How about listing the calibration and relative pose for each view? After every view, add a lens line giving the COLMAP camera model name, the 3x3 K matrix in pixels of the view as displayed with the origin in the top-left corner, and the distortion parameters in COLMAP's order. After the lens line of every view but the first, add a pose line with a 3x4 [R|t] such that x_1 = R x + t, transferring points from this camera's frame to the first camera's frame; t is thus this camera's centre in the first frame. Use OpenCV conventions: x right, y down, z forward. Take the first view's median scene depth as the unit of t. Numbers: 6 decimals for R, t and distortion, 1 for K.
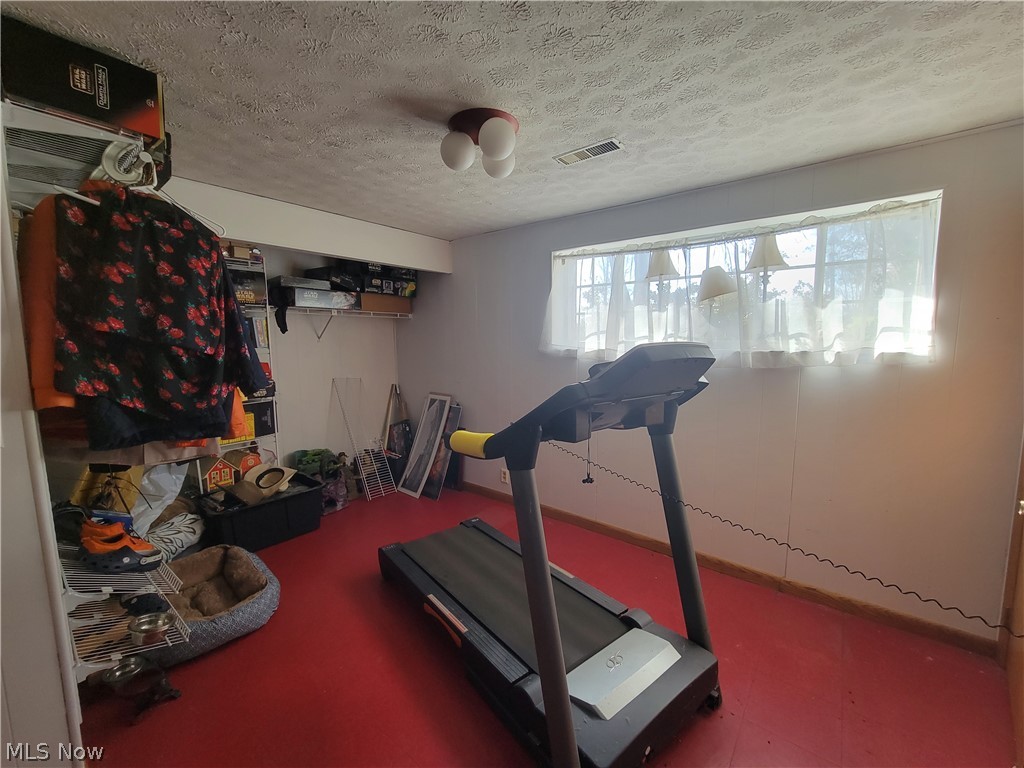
lens RADIAL K [[419.7, 0, 512.3], [0, 419.7, 383.0], [0, 0, 1]] dist [0.001289, -0.000340]
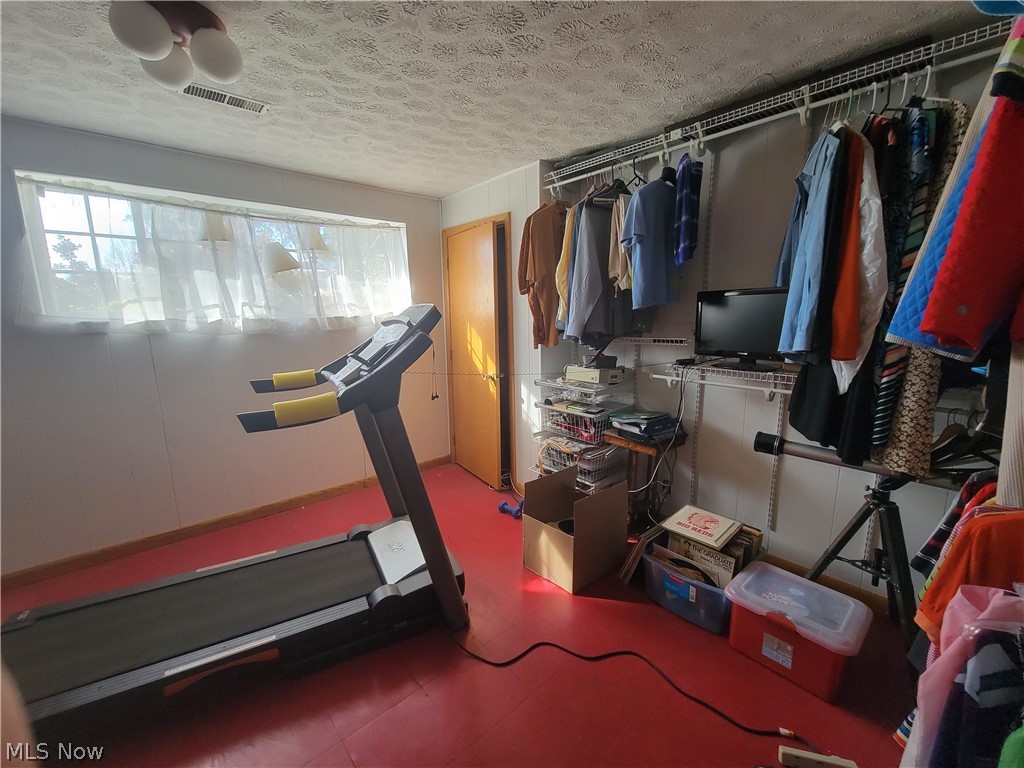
lens RADIAL K [[419.7, 0, 511.8], [0, 419.7, 383.9], [0, 0, 1]] dist [0.001289, -0.000340]
pose [[0.163163, -0.161038, 0.973368, -0.540144], [0.121349, 0.982373, 0.142187, 0.009511], [-0.979108, 0.094917, 0.179829, 0.214369]]
